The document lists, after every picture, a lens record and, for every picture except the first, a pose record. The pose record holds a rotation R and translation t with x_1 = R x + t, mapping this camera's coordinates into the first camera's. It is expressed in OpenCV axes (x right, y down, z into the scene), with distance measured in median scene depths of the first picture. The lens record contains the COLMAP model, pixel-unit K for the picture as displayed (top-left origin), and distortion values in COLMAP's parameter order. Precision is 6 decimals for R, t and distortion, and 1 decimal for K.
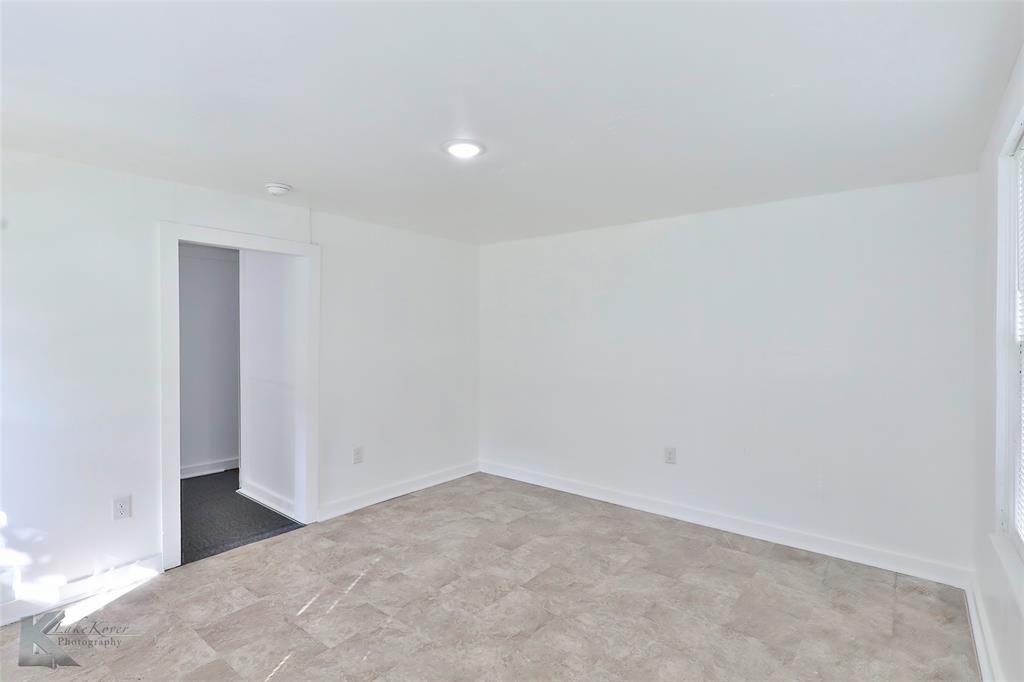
lens RADIAL K [[485.1, 0, 512.0], [0, 485.1, 341.0], [0, 0, 1]] dist [0.001877, -0.001325]
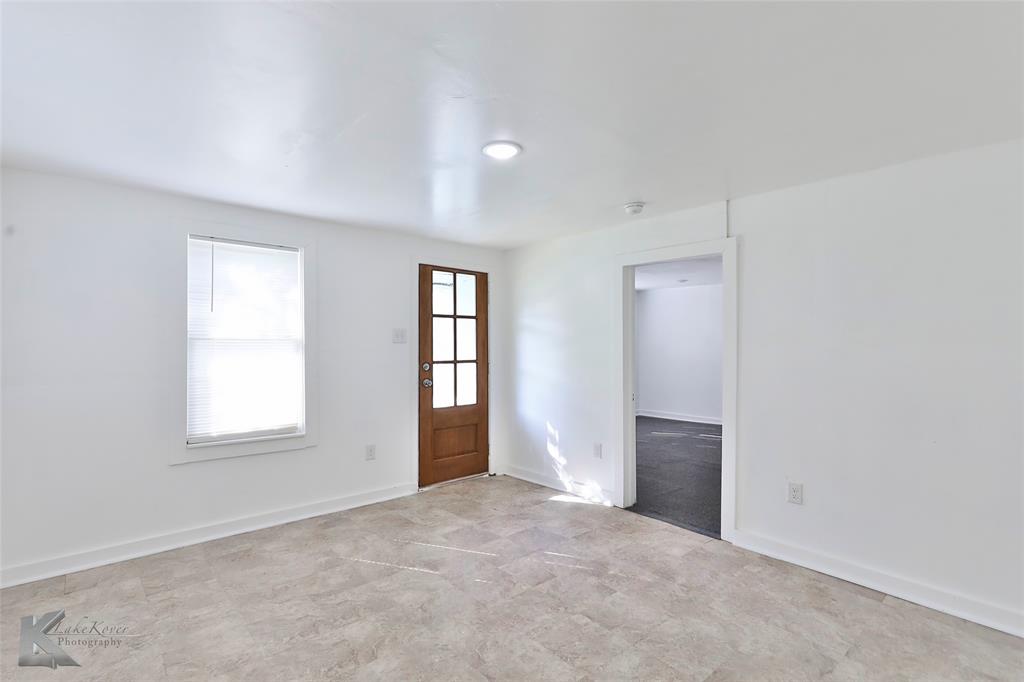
lens RADIAL K [[485.1, 0, 512.0], [0, 485.1, 341.0], [0, 0, 1]] dist [0.001877, -0.001325]
pose [[-0.170046, -0.000319, -0.985436, 0.711041], [-0.019635, 0.999803, 0.003064, 0.001620], [0.985240, 0.019870, -0.170019, 0.946775]]
